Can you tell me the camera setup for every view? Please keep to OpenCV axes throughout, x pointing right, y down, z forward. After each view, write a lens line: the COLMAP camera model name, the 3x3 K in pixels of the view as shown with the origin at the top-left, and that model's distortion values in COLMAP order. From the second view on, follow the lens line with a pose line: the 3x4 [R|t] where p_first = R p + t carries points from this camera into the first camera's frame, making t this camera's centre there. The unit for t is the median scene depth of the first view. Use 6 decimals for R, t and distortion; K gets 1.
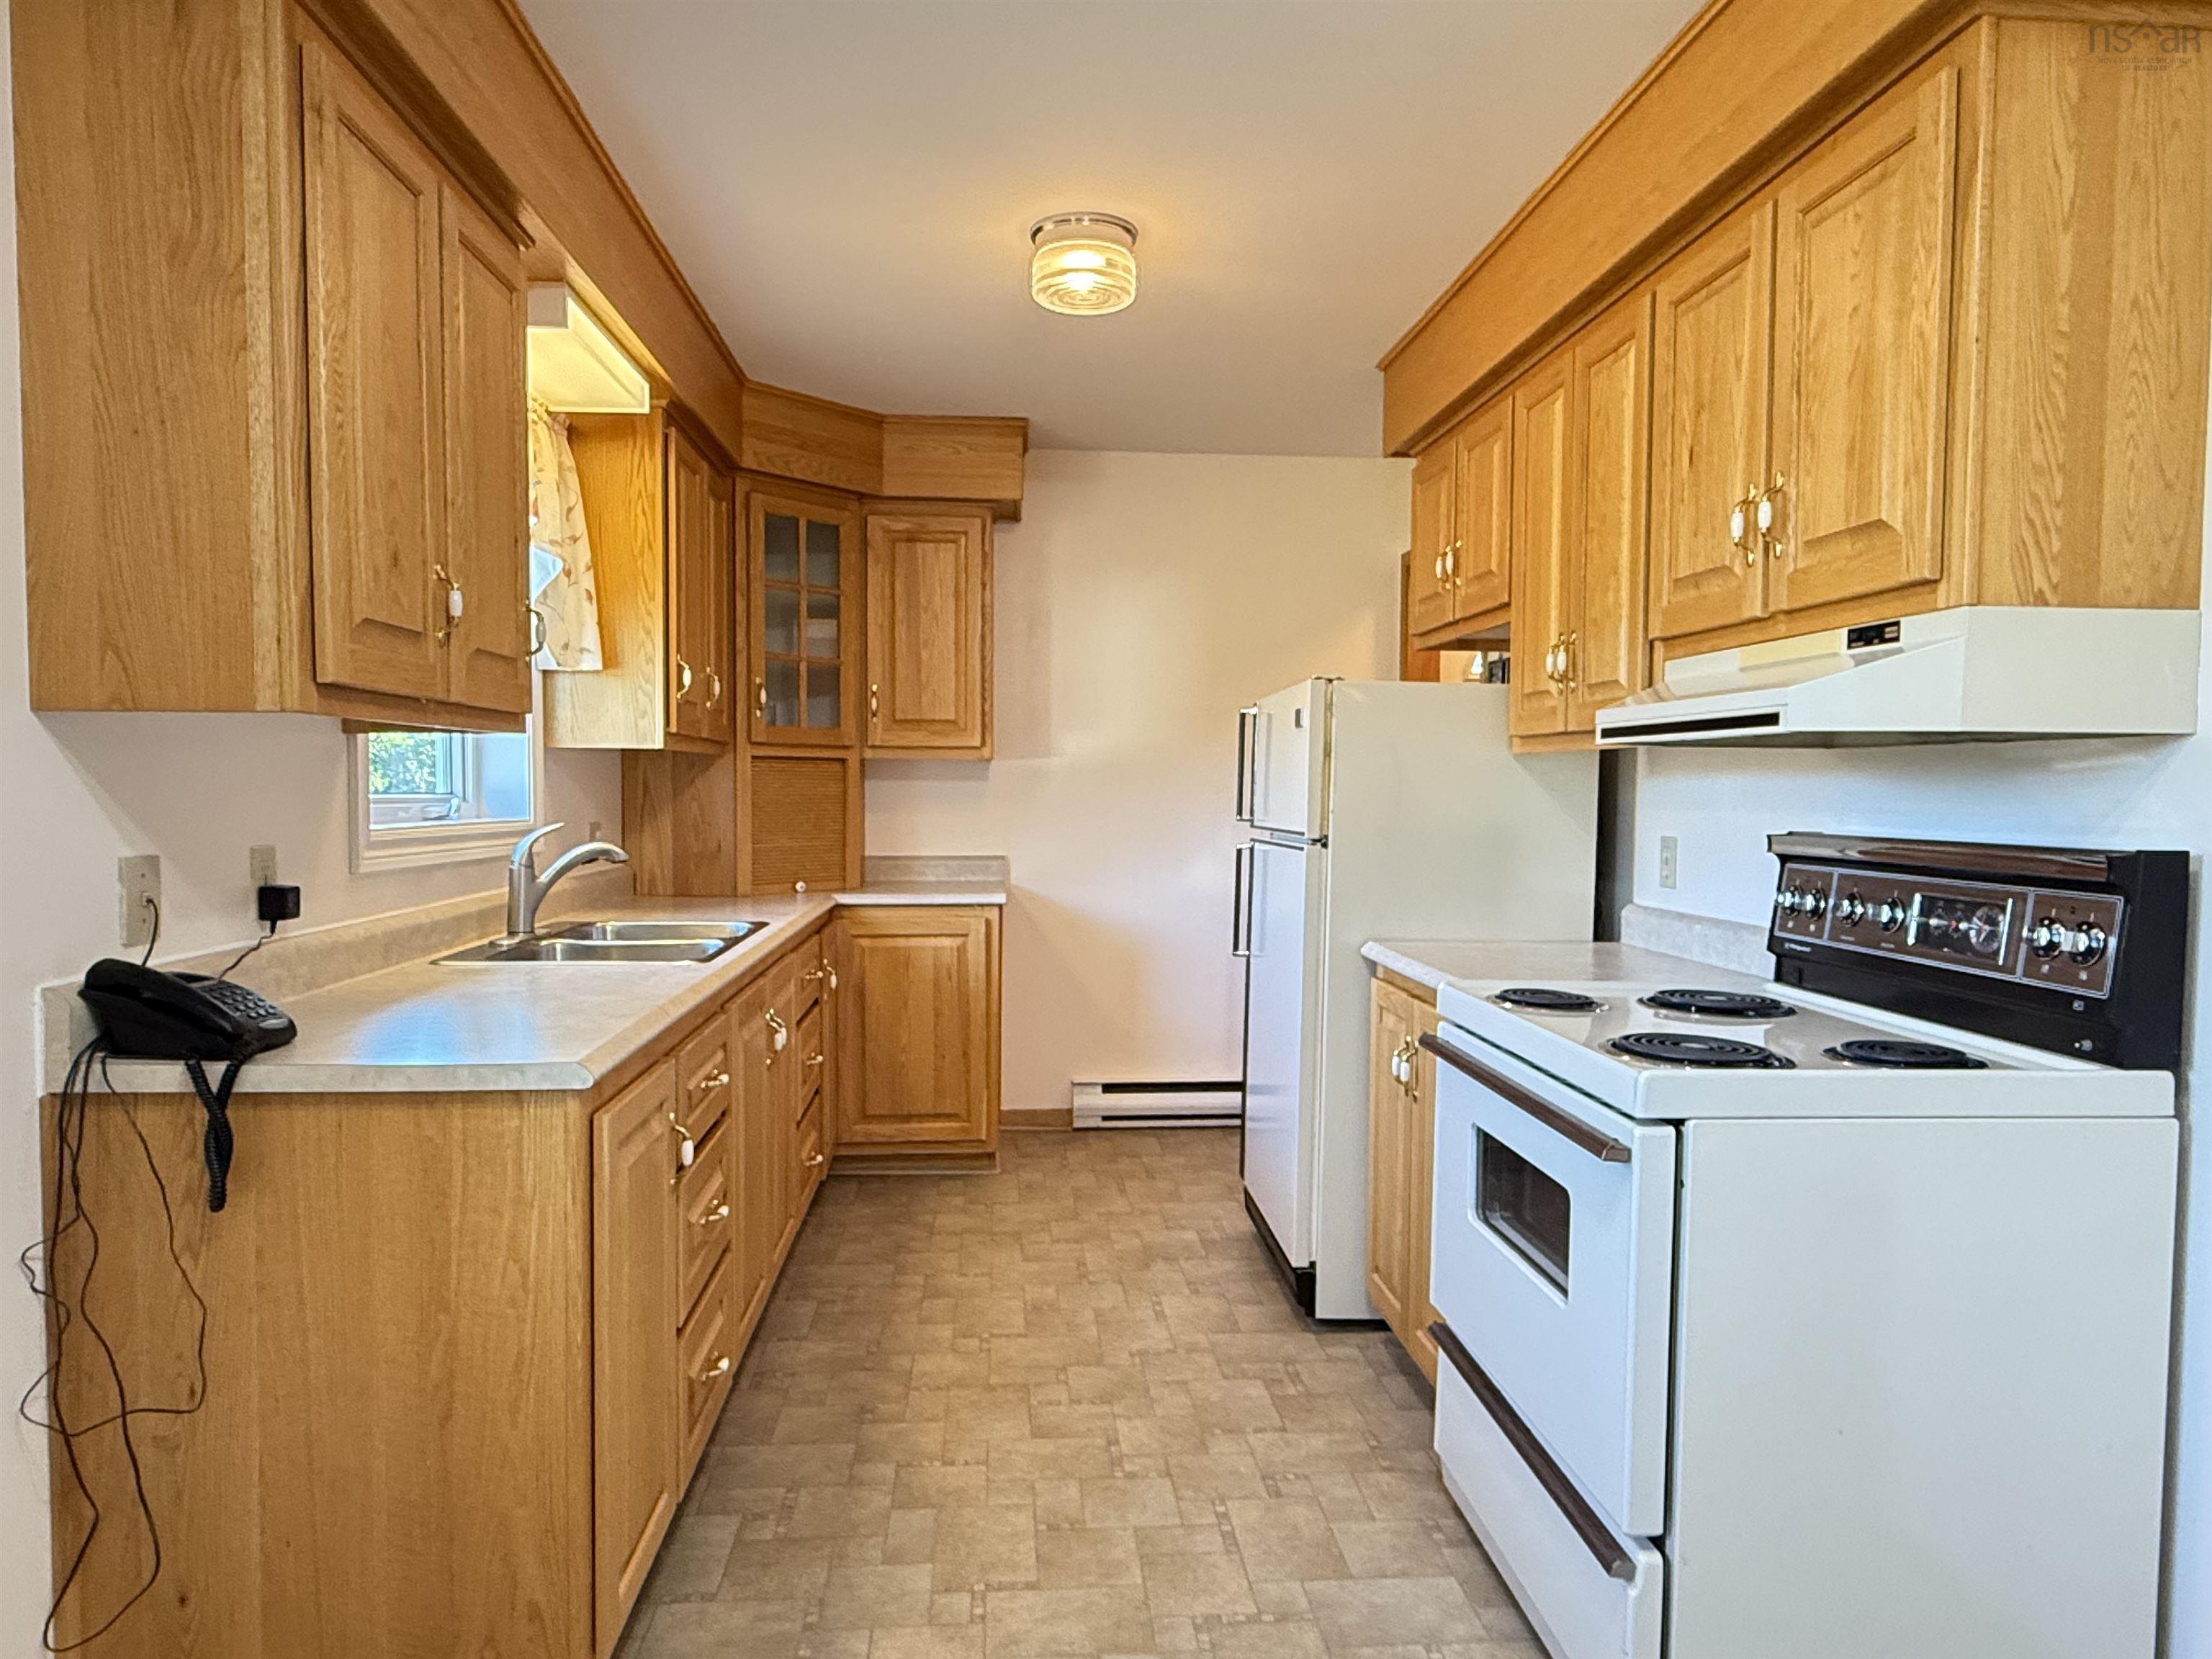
lens RADIAL K [[1376.7, 0, 1096.6], [0, 1376.7, 843.3], [0, 0, 1]] dist [-0.004266, 0.002771]
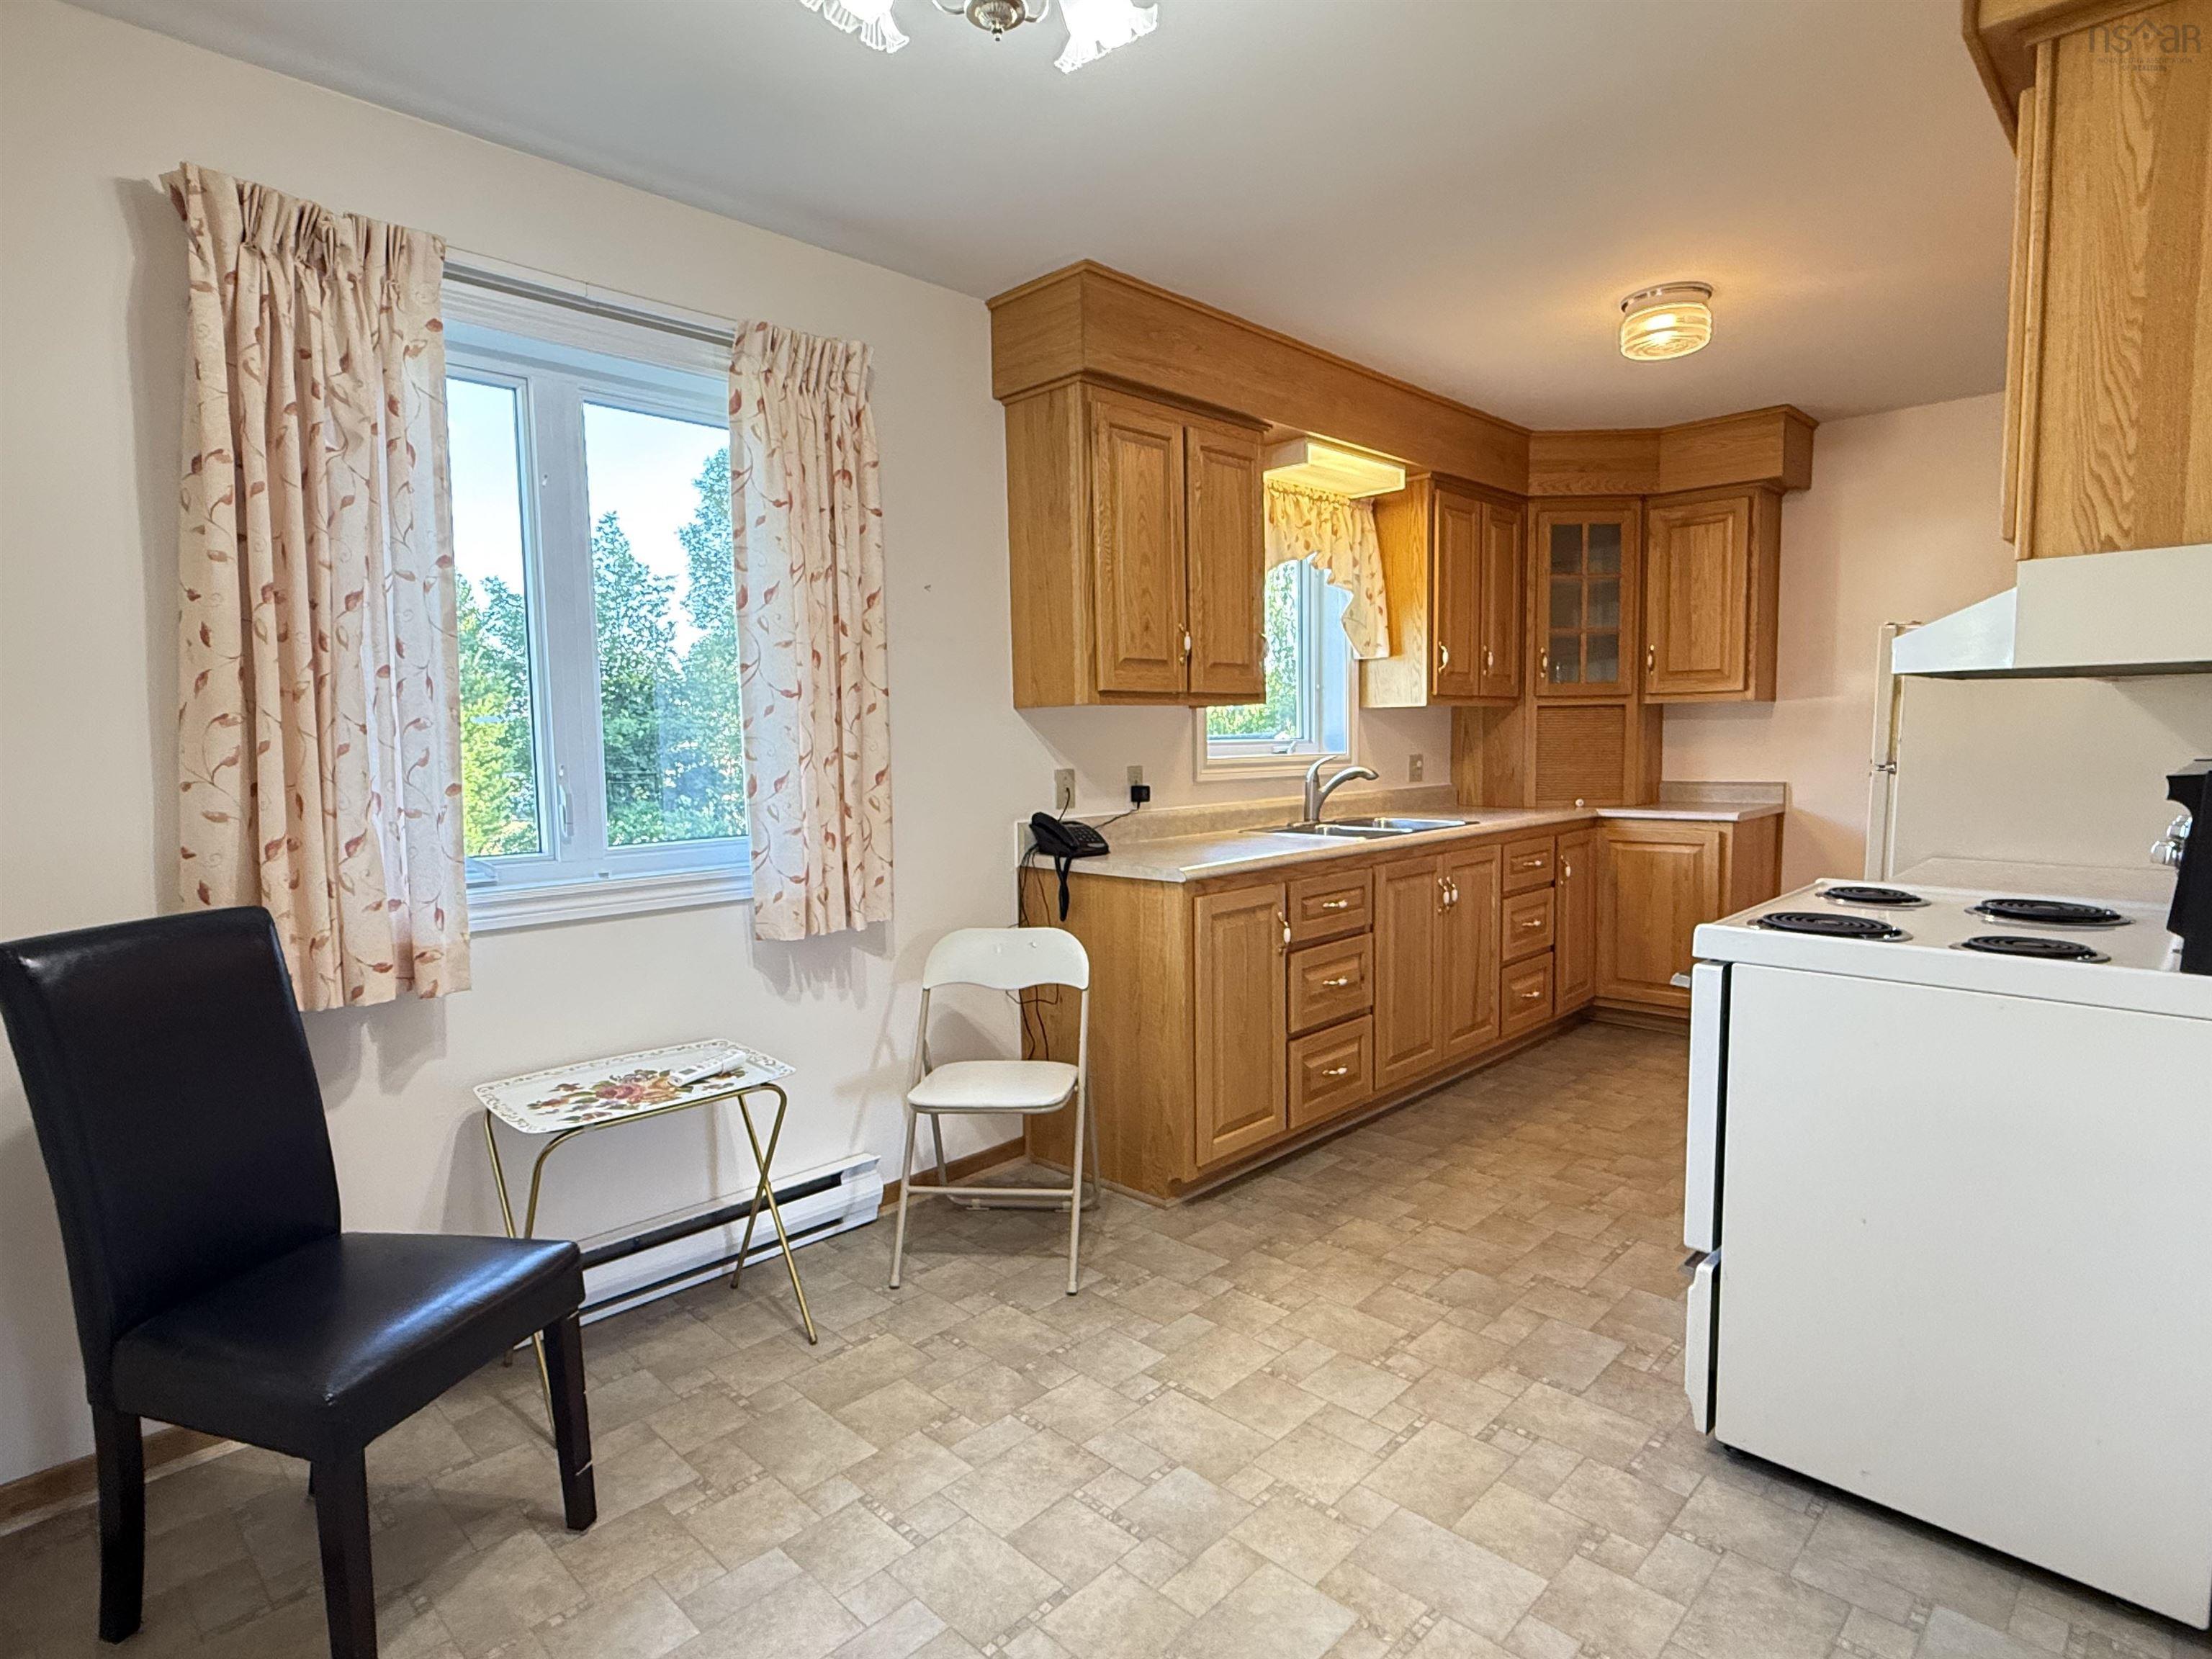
lens RADIAL K [[1162.2, 0, 1104.6], [0, 1162.2, 837.7], [0, 0, 1]] dist [-0.006155, 0.000741]
pose [[0.661050, 0.048320, -0.748784, 0.577270], [-0.008008, 0.998322, 0.057354, 0.008148], [0.750299, -0.031918, 0.660328, -0.161328]]
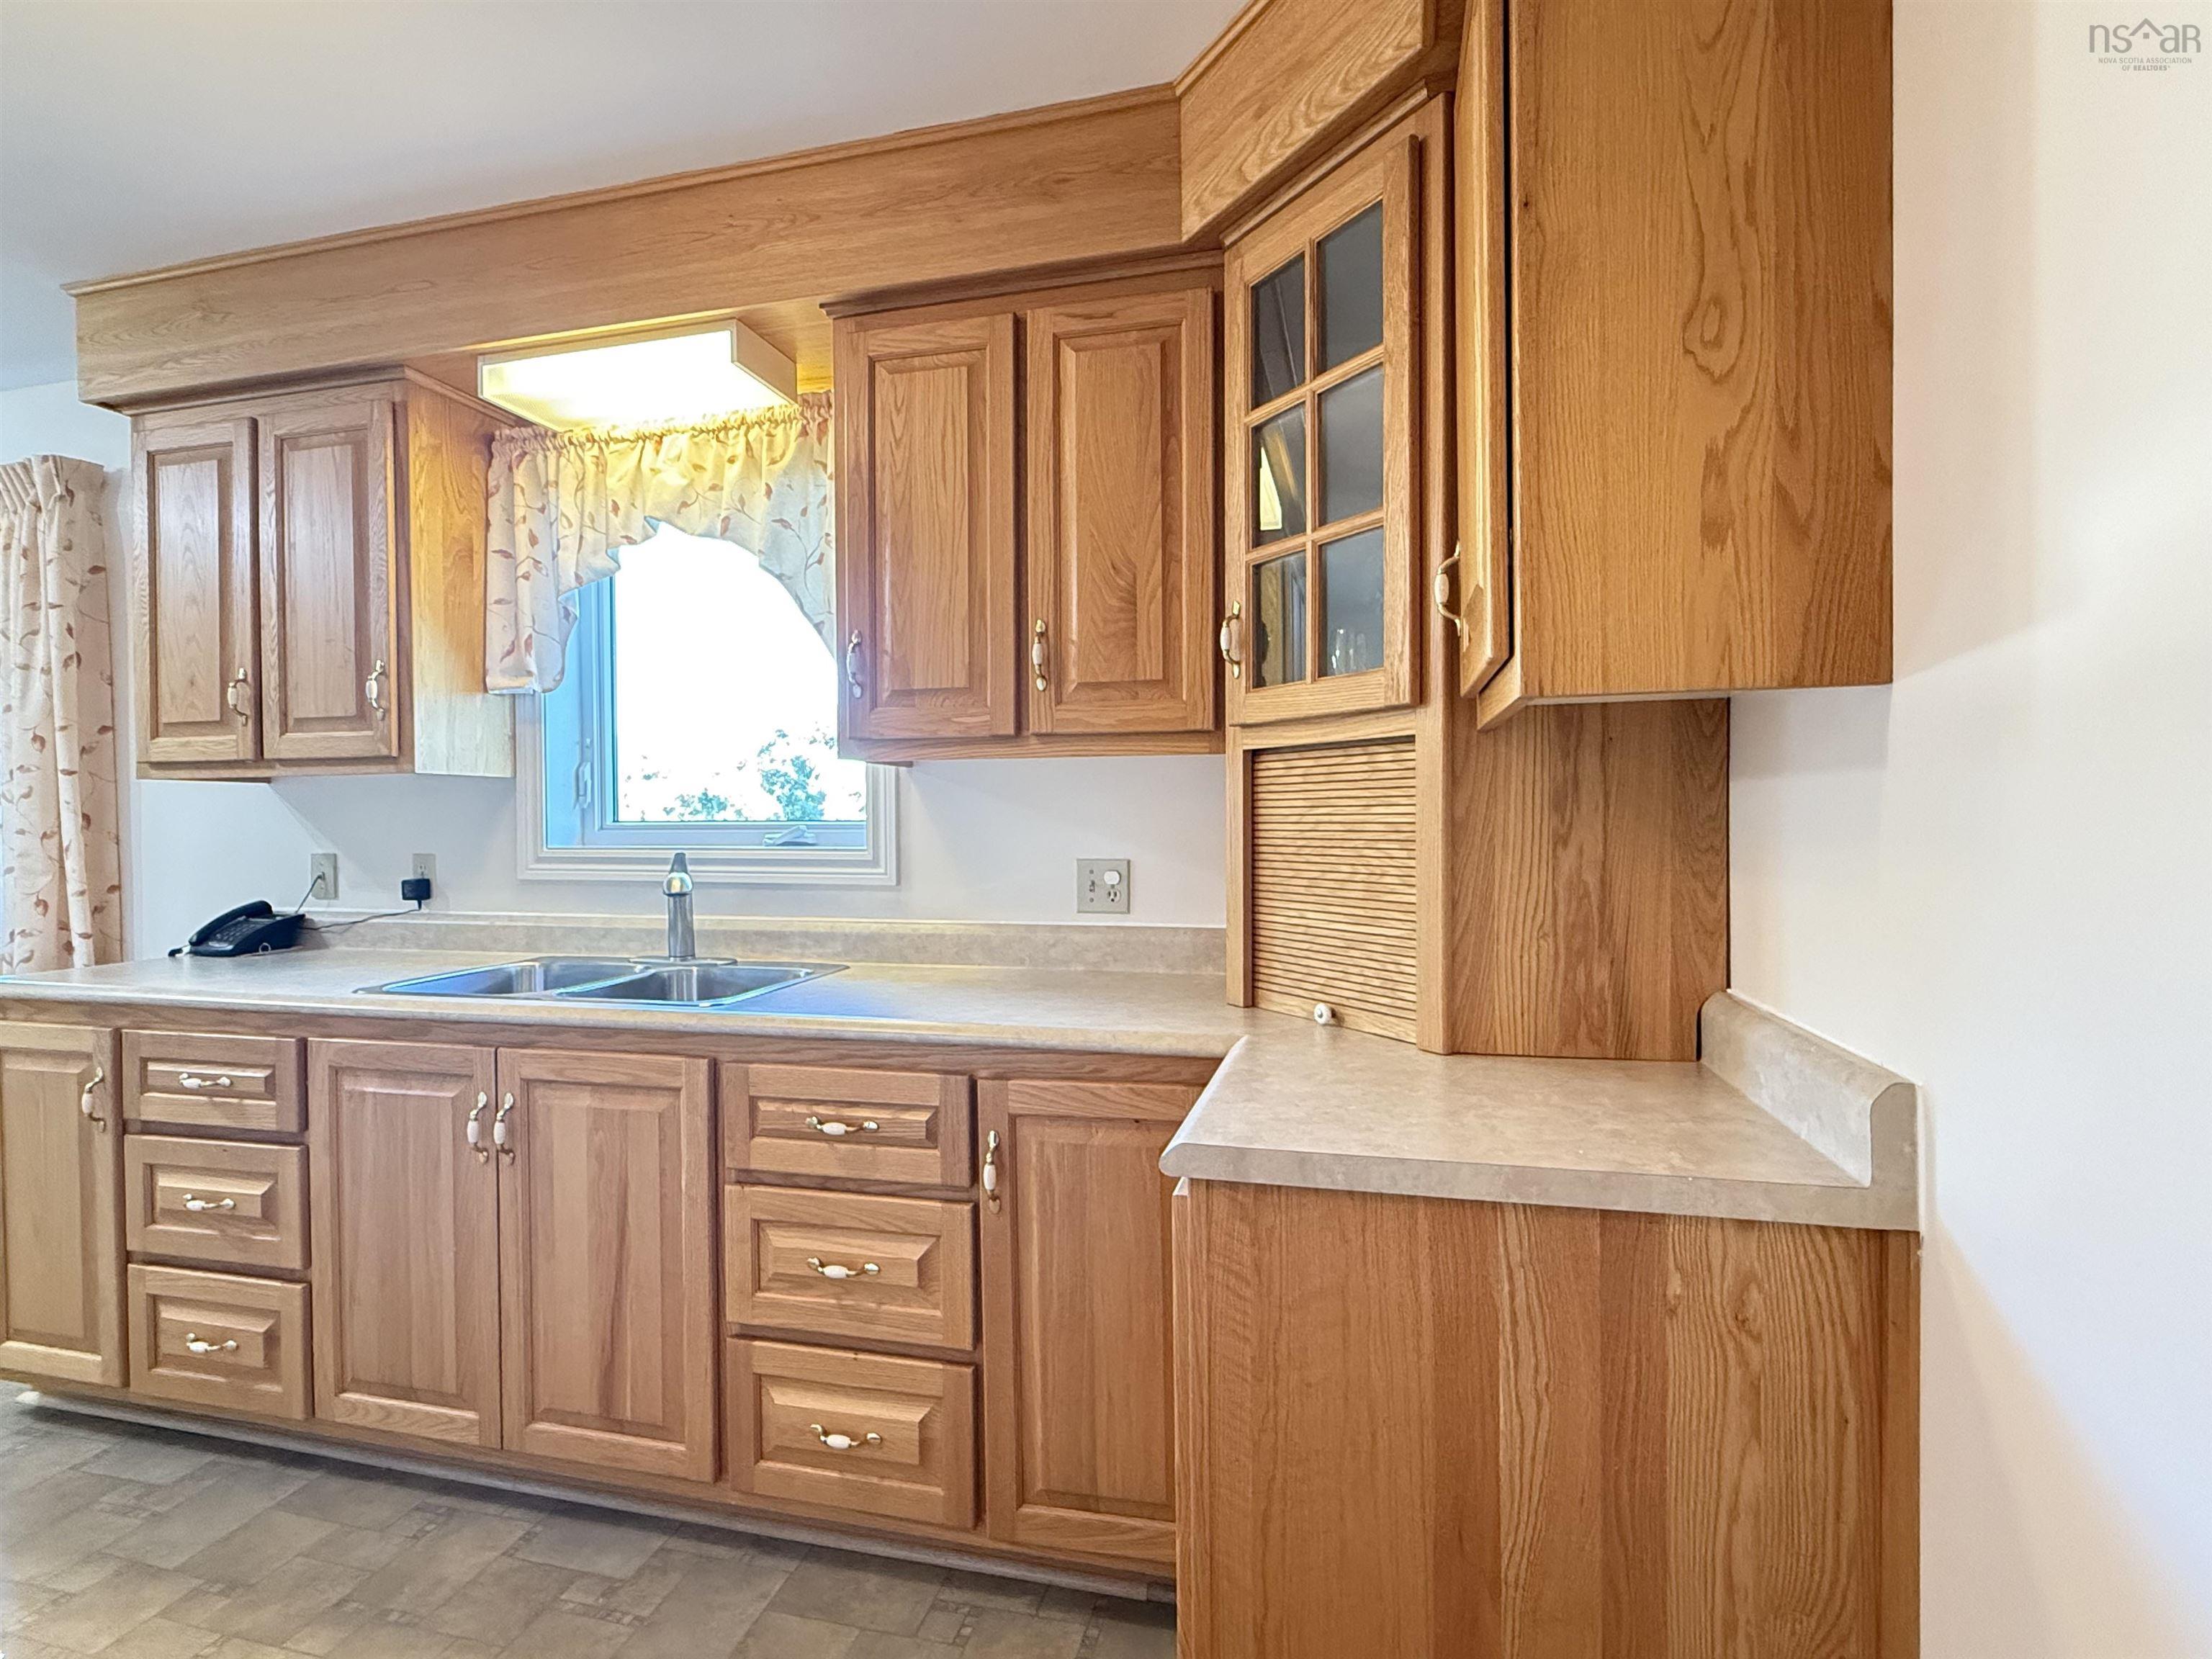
lens RADIAL K [[1087.6, 0, 1103.2], [0, 1087.6, 831.0], [0, 0, 1]] dist [-0.000010, -0.001101]
pose [[-0.316421, 0.008434, -0.948581, 0.298793], [-0.032138, 0.999291, 0.019605, -0.064393], [0.948074, 0.036689, -0.315926, 1.847260]]
